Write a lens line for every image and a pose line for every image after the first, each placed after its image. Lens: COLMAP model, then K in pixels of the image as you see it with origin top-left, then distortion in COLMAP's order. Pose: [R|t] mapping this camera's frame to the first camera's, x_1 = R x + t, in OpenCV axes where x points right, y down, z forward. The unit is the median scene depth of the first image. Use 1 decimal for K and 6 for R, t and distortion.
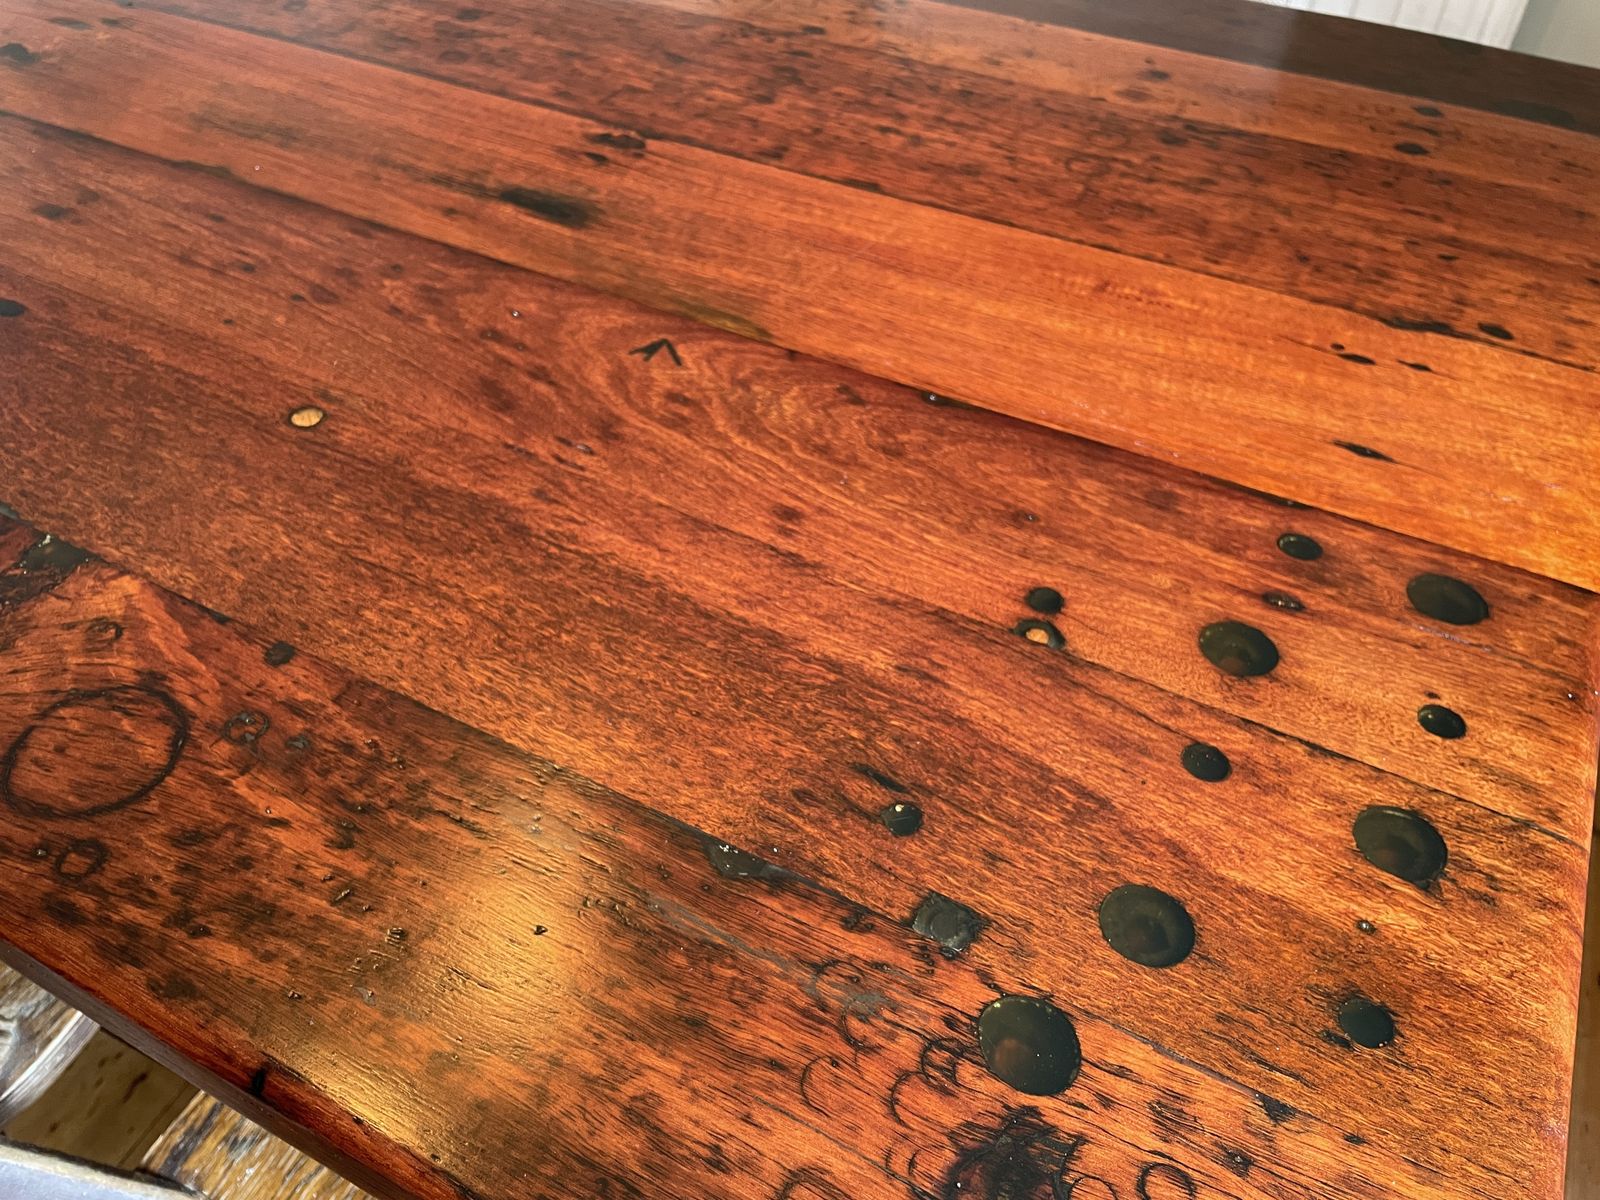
lens RADIAL K [[1213.1, 0, 800.8], [0, 1213.1, 610.5], [0, 0, 1]] dist [0.090849, -0.122383]
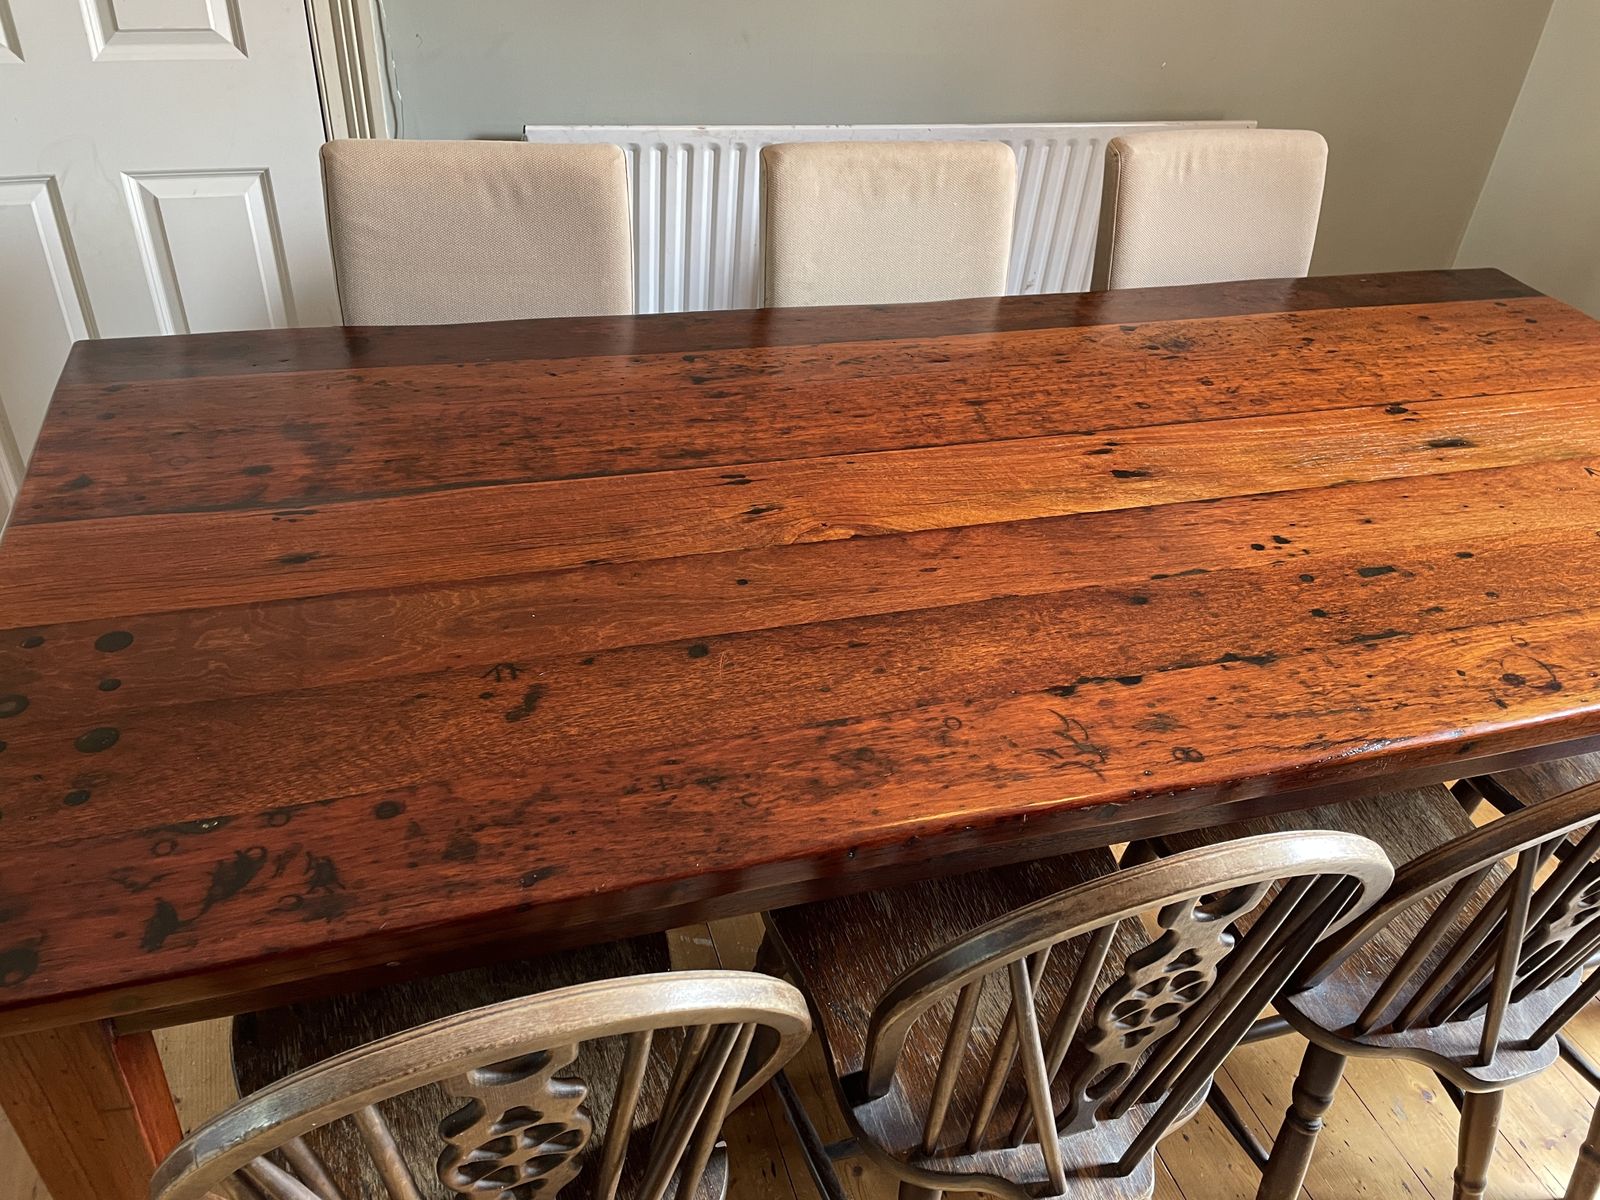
lens RADIAL K [[1213.1, 0, 806.4], [0, 1213.1, 579.2], [0, 0, 1]] dist [0.090849, -0.122383]
pose [[0.712776, -0.372997, 0.593989, -3.492902], [0.452914, 0.891406, 0.016272, -0.967711], [-0.535555, 0.257427, 0.804308, -0.125659]]
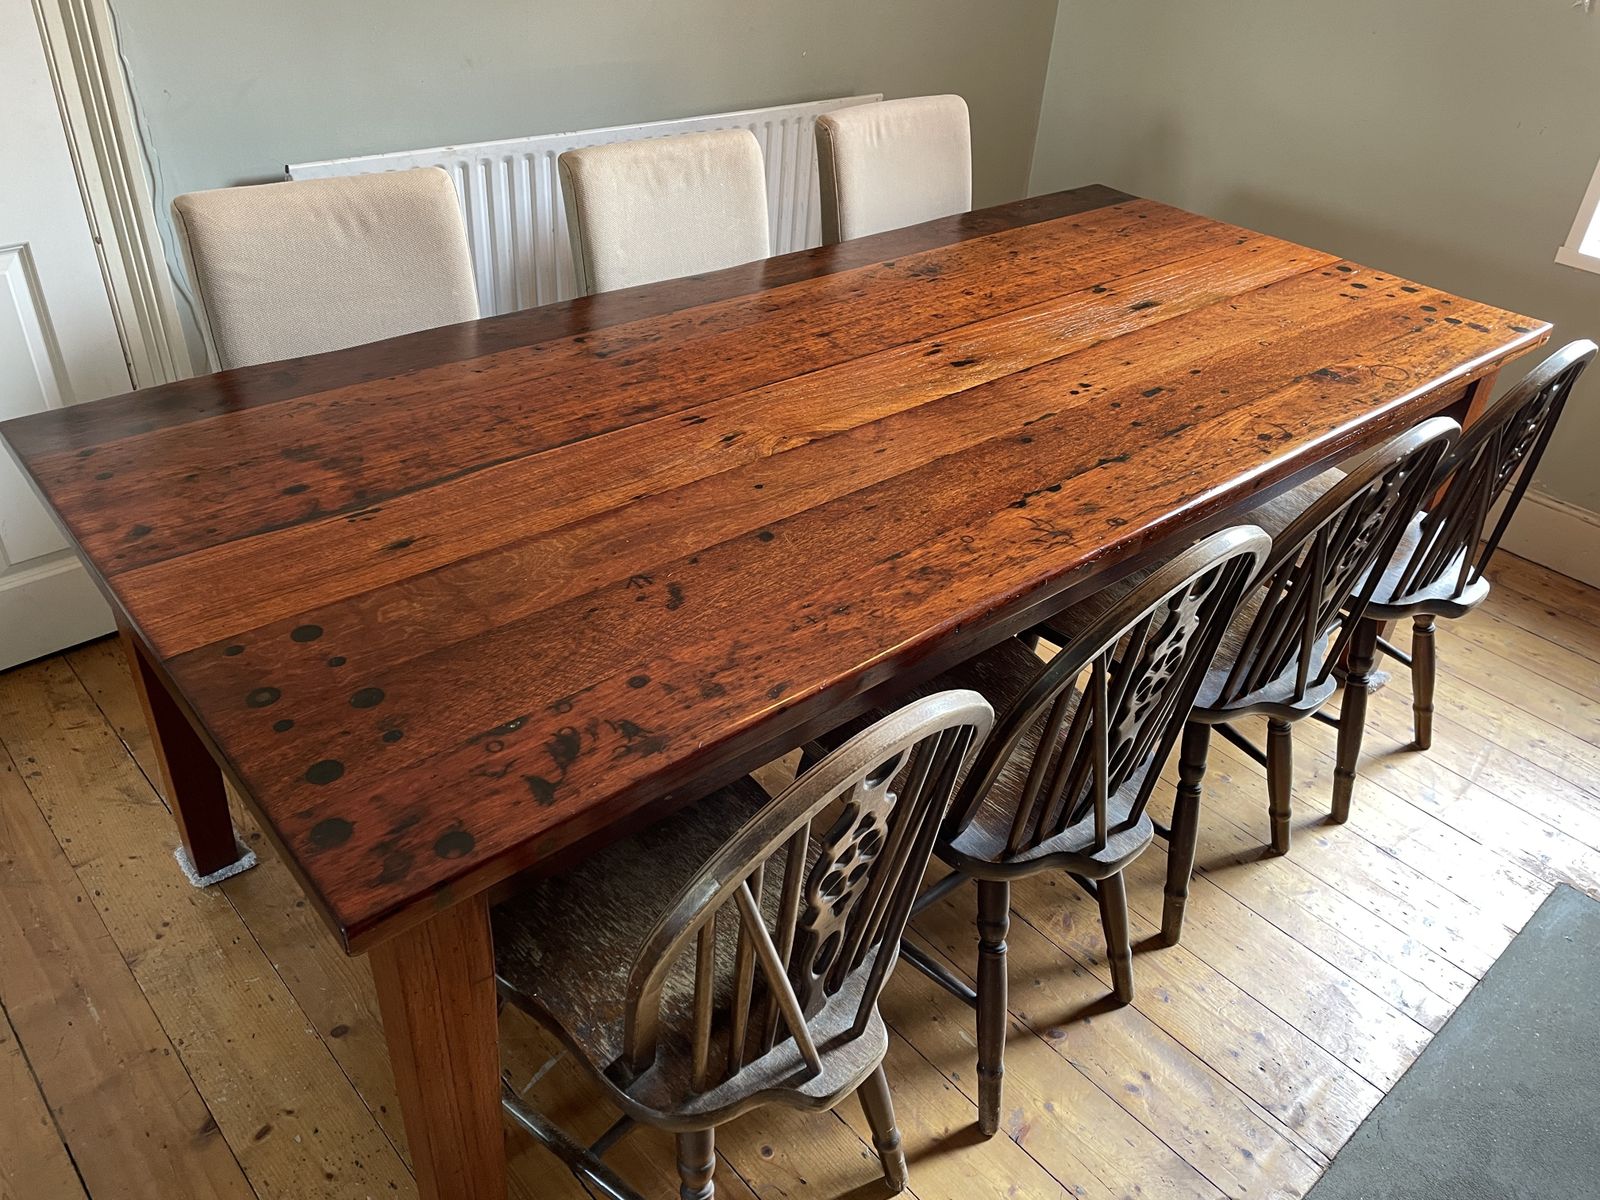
lens RADIAL K [[1213.1, 0, 815.0], [0, 1213.1, 587.6], [0, 0, 1]] dist [0.090849, -0.122383]
pose [[0.367078, -0.509438, 0.778285, -4.604313], [0.618984, 0.758331, 0.204434, -1.326725], [-0.694343, 0.406703, 0.593700, 0.090058]]
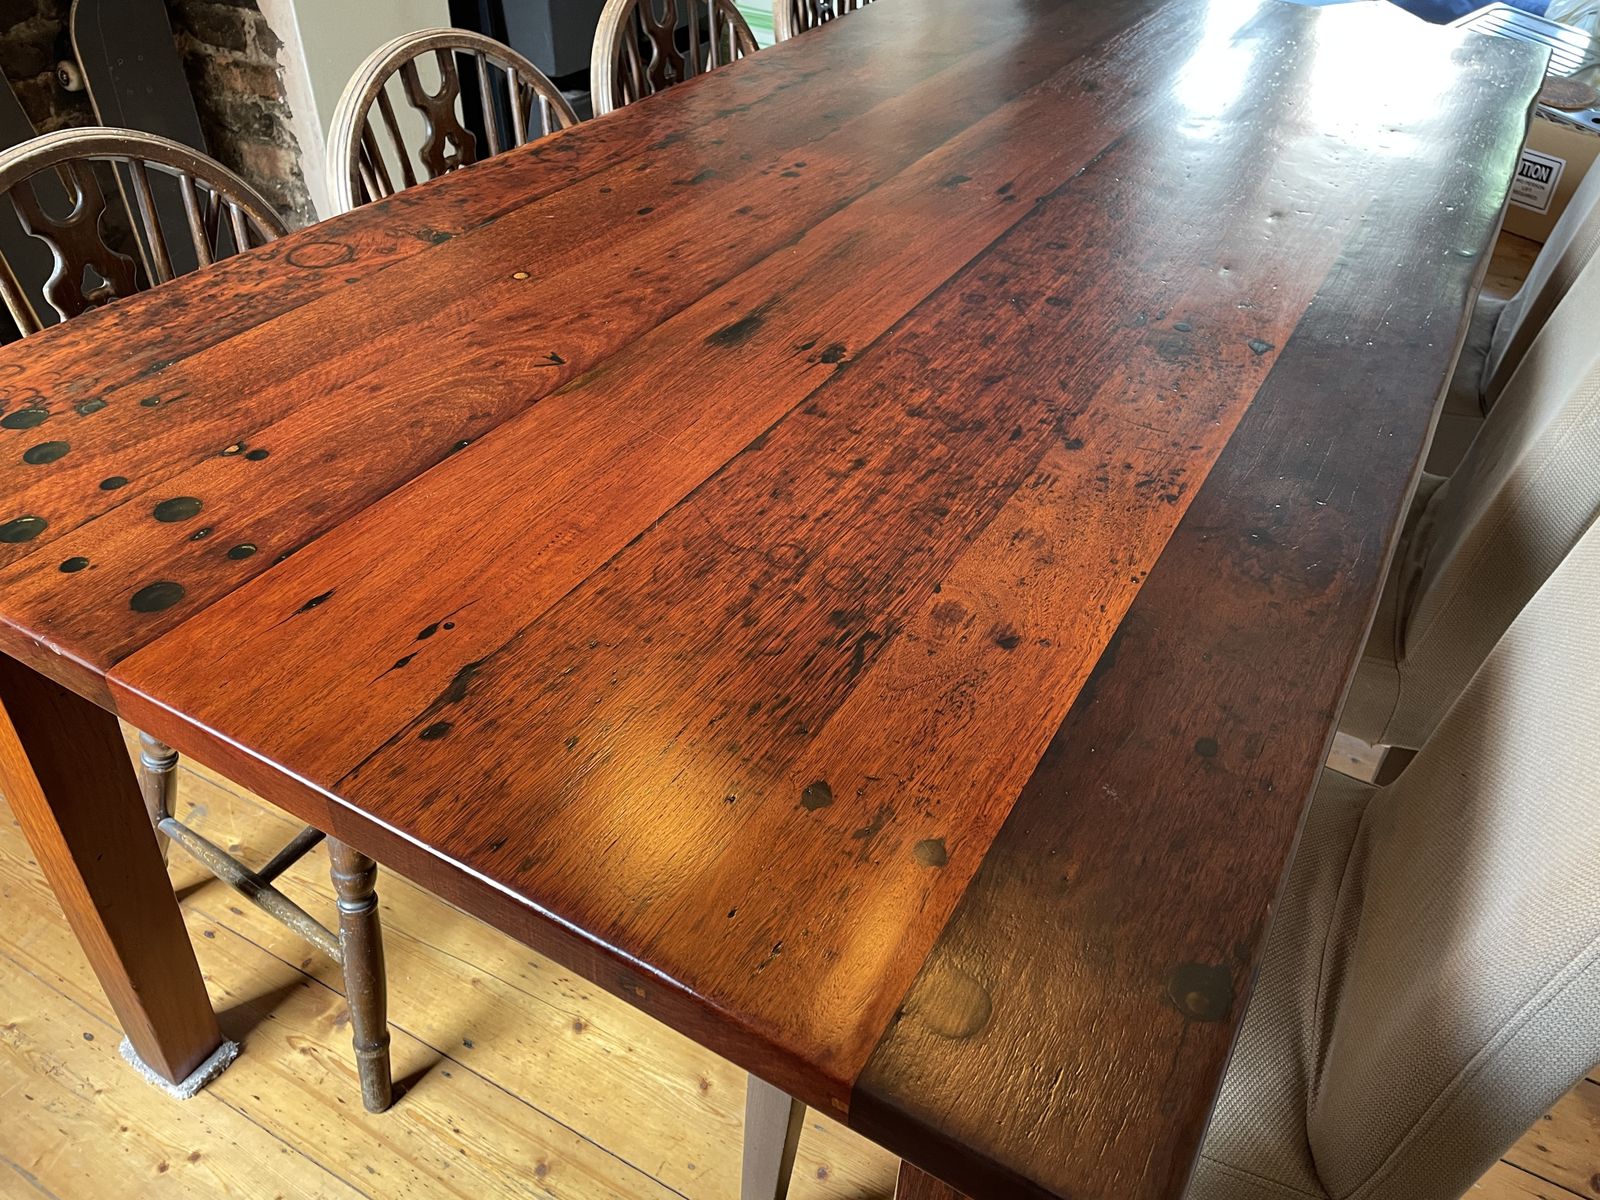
lens RADIAL K [[1213.1, 0, 789.0], [0, 1213.1, 571.6], [0, 0, 1]] dist [0.090849, -0.122383]
pose [[-0.051134, 0.593946, -0.802878, 1.685271], [-0.740074, 0.517269, 0.429795, -1.252115], [0.670579, 0.616166, 0.413114, 0.878502]]
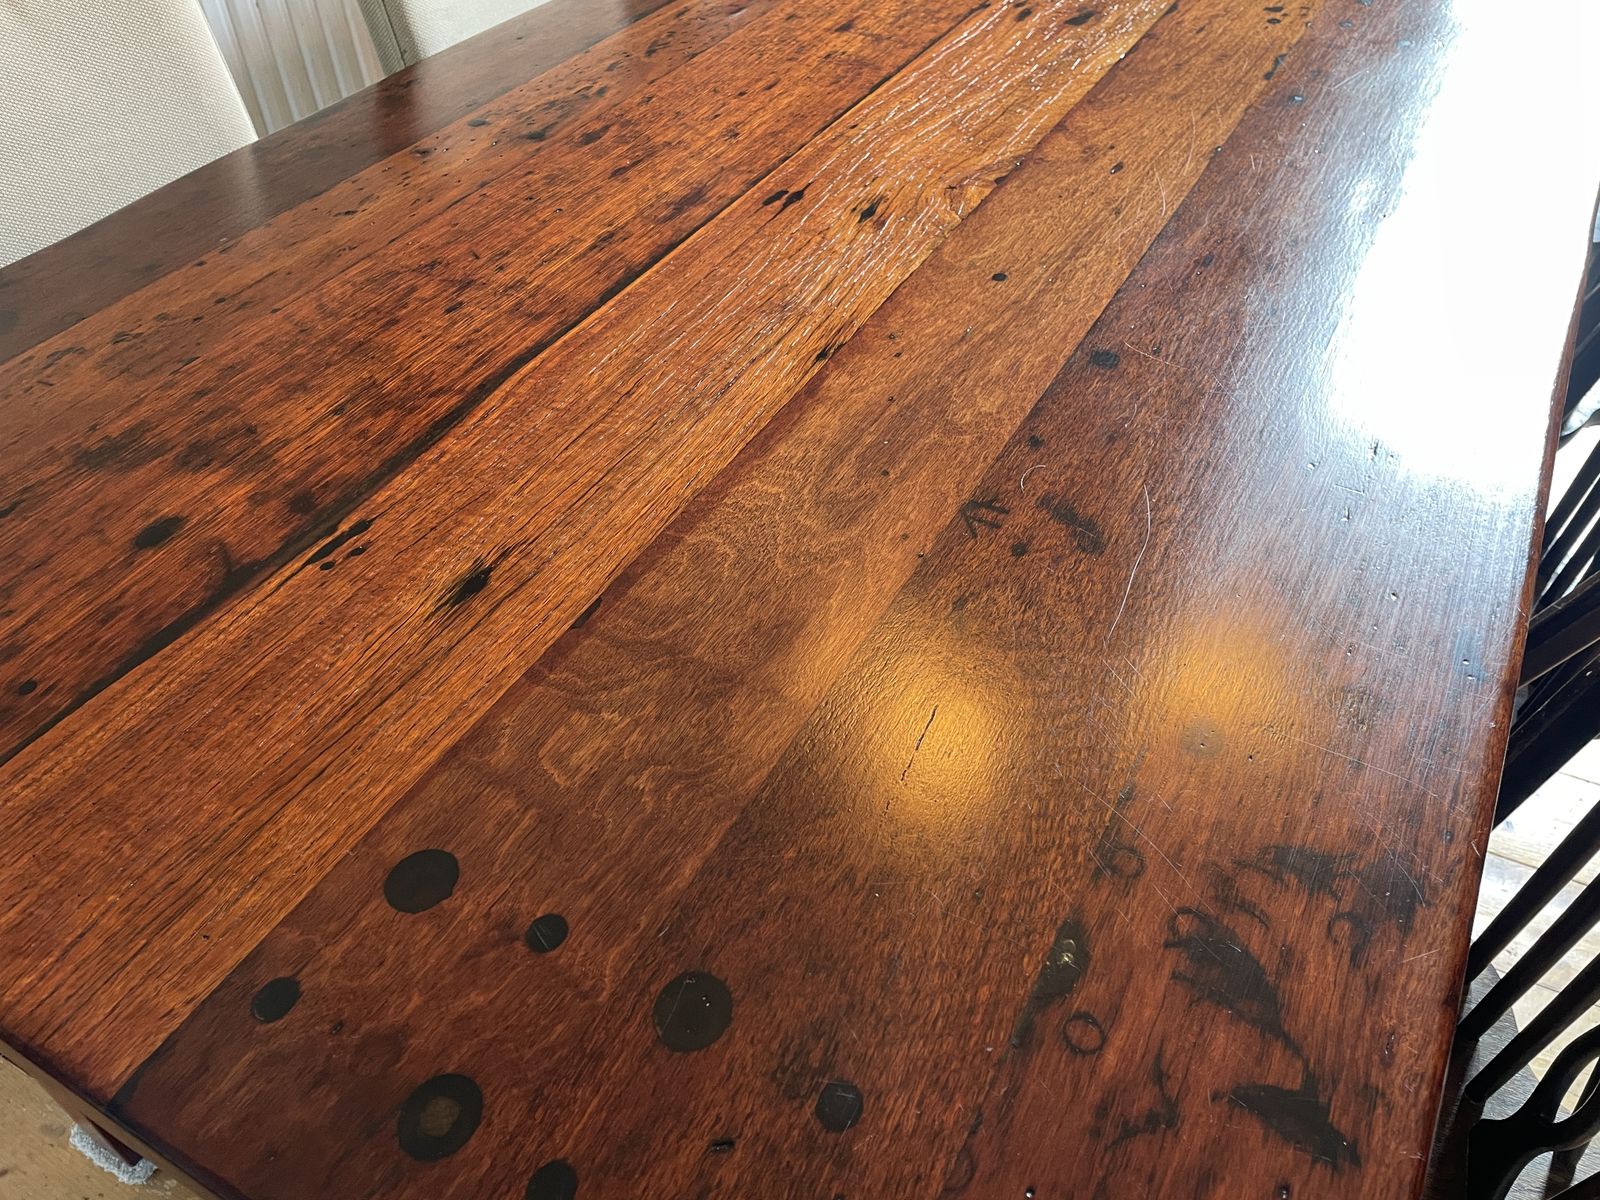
lens RADIAL K [[1213.1, 0, 796.0], [0, 1213.1, 588.6], [0, 0, 1]] dist [0.090849, -0.122383]
pose [[0.030984, -0.687127, 0.725876, -3.665653], [0.737107, 0.506193, 0.447708, -1.725953], [-0.675066, 0.521176, 0.522170, 1.439818]]
